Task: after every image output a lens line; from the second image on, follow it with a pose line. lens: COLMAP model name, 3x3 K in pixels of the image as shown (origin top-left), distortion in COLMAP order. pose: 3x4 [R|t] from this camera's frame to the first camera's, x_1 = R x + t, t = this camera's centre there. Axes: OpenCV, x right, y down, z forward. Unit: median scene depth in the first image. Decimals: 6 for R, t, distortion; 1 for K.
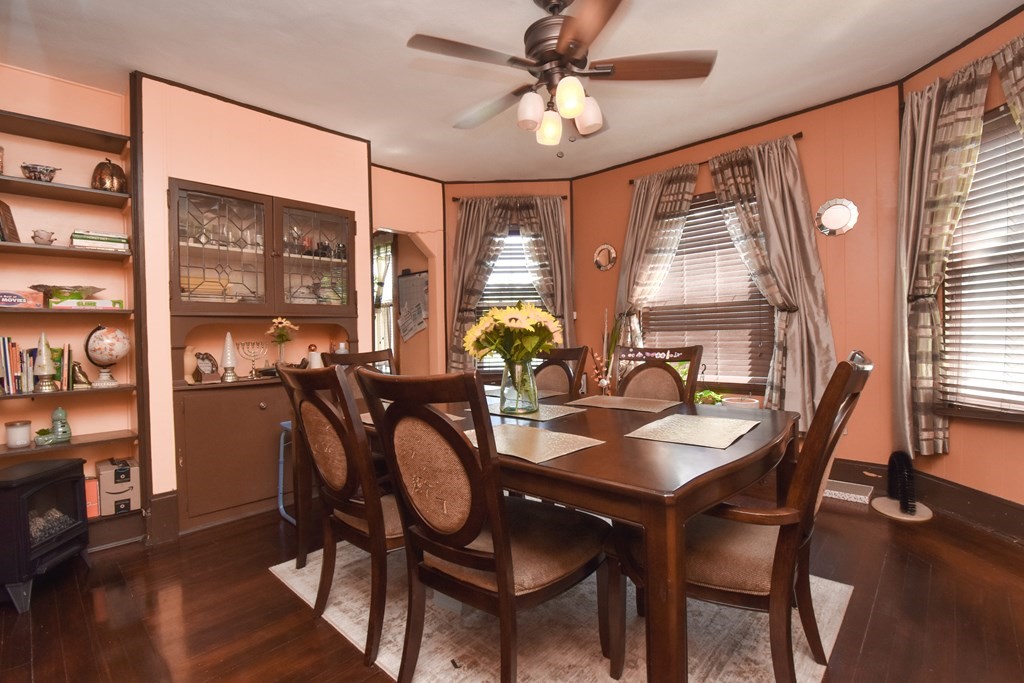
lens RADIAL K [[474.2, 0, 512.0], [0, 474.2, 341.5], [0, 0, 1]] dist [-0.023413, -0.000390]
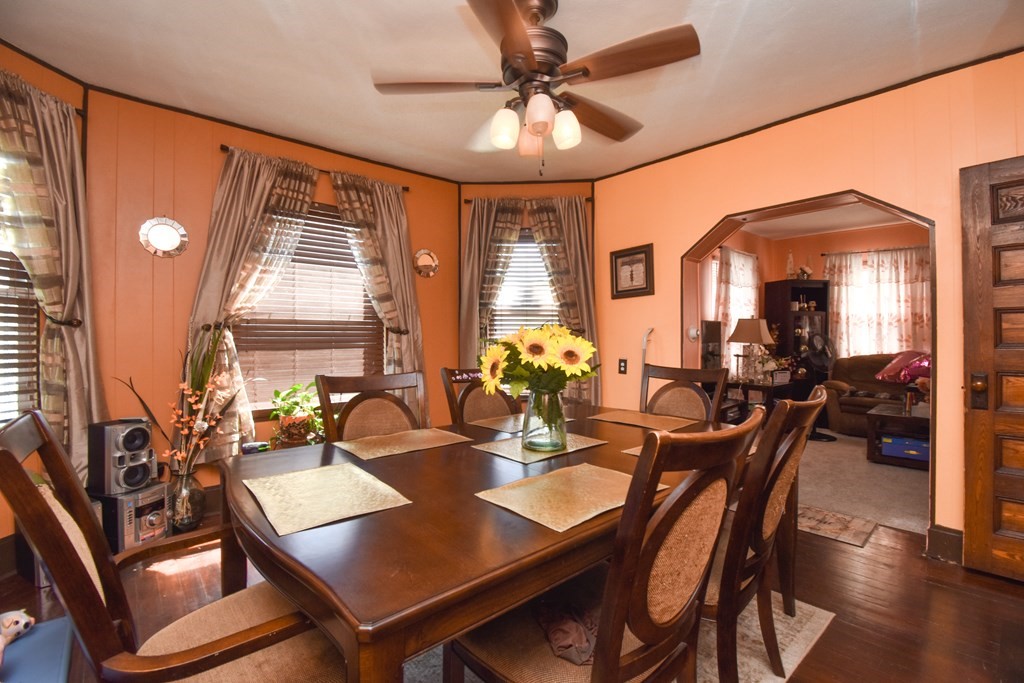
lens RADIAL K [[474.2, 0, 512.0], [0, 474.2, 341.5], [0, 0, 1]] dist [-0.023413, -0.000390]
pose [[0.068813, 0.017779, 0.997471, -0.517258], [0.009561, 0.999784, -0.018480, -0.018841], [-0.997584, 0.010809, 0.068628, 0.583482]]
